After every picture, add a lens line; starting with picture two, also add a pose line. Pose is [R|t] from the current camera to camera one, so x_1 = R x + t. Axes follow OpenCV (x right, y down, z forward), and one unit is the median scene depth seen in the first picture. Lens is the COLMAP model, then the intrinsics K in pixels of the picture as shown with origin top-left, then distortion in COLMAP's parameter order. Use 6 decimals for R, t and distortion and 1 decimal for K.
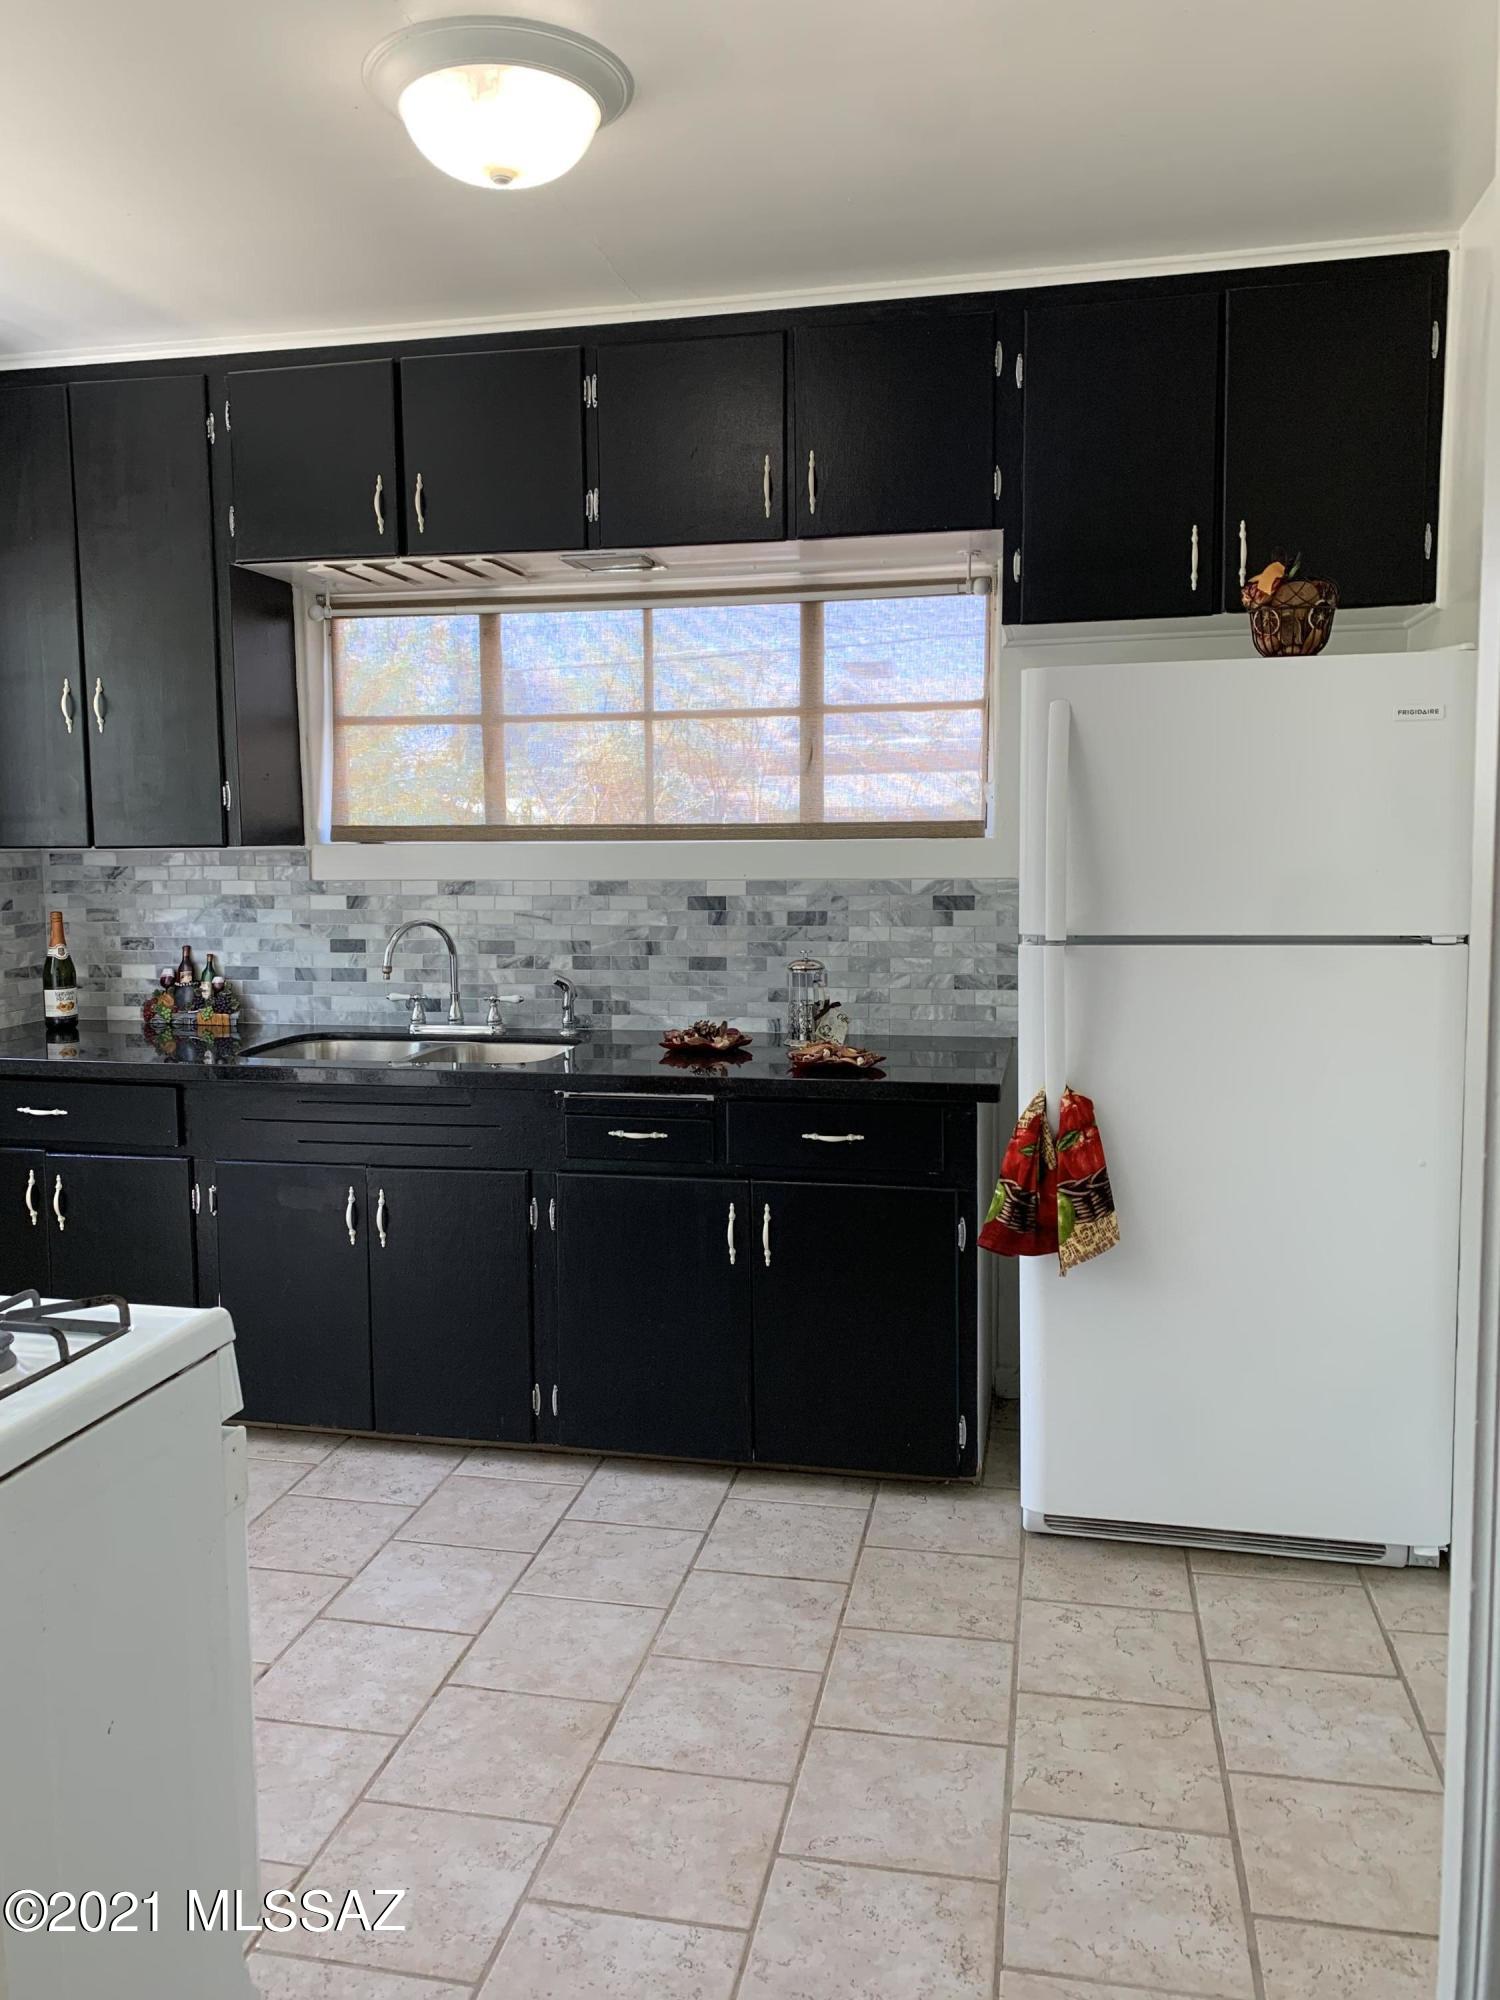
lens RADIAL K [[1532.4, 0, 730.7], [0, 1532.4, 994.1], [0, 0, 1]] dist [0.048038, -0.061775]
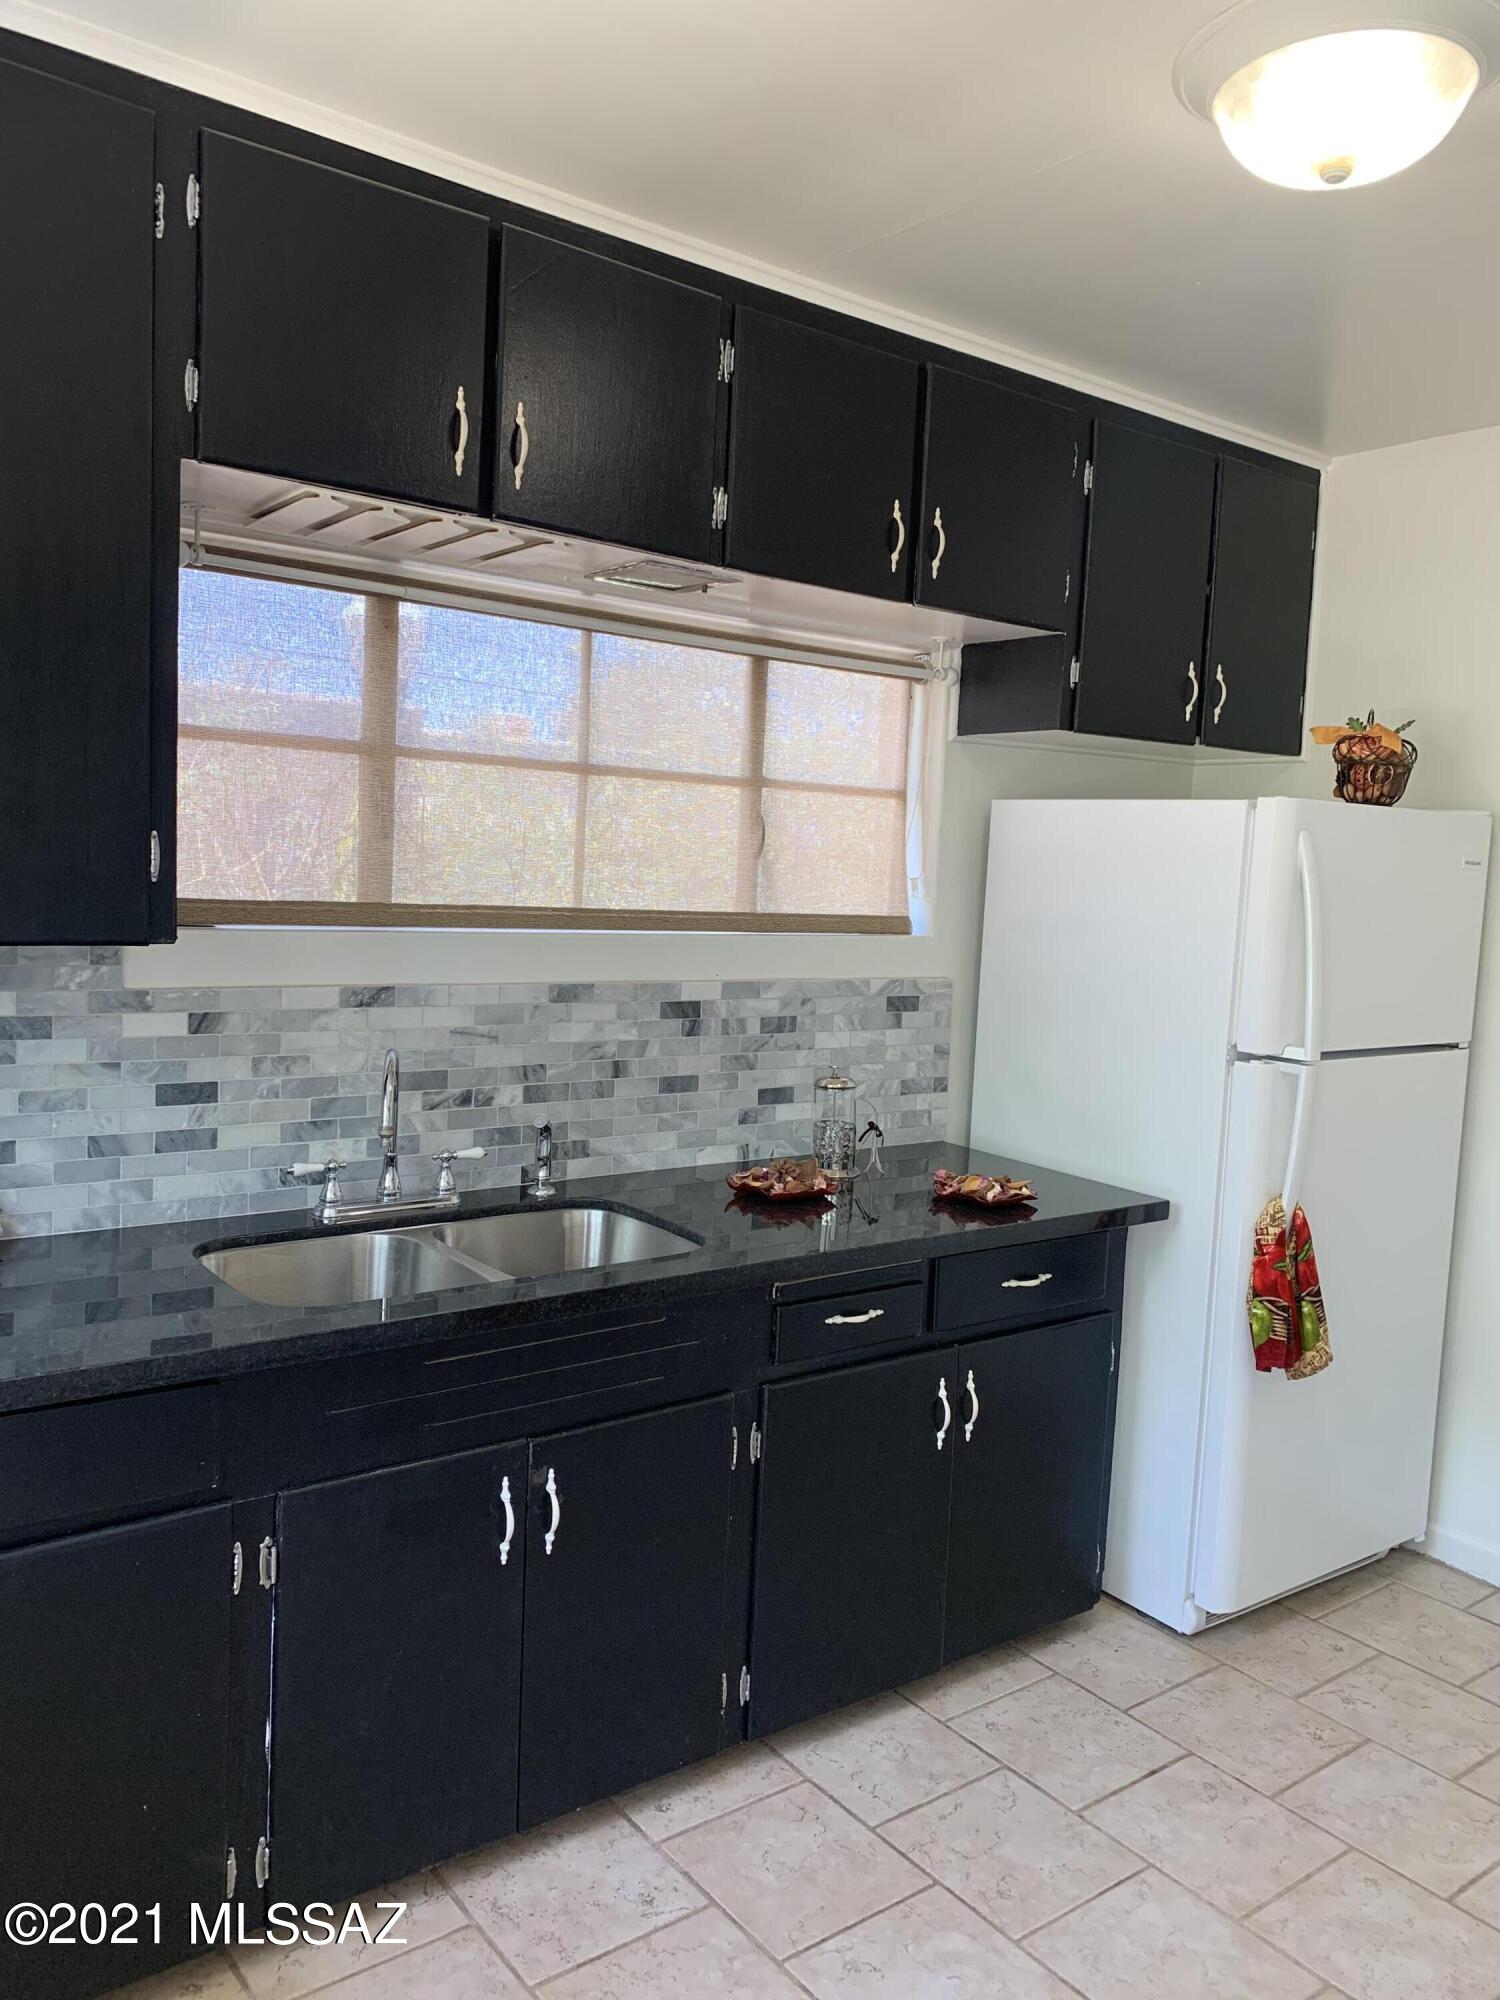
lens RADIAL K [[1547.0, 0, 750.0], [0, 1547.0, 1000.0], [0, 0, 1]] dist [0.056957, -0.053603]
pose [[0.638870, -0.031625, 0.768664, -0.621512], [0.028438, 0.999443, 0.017483, -0.078048], [-0.768789, 0.010690, 0.639413, 0.448725]]
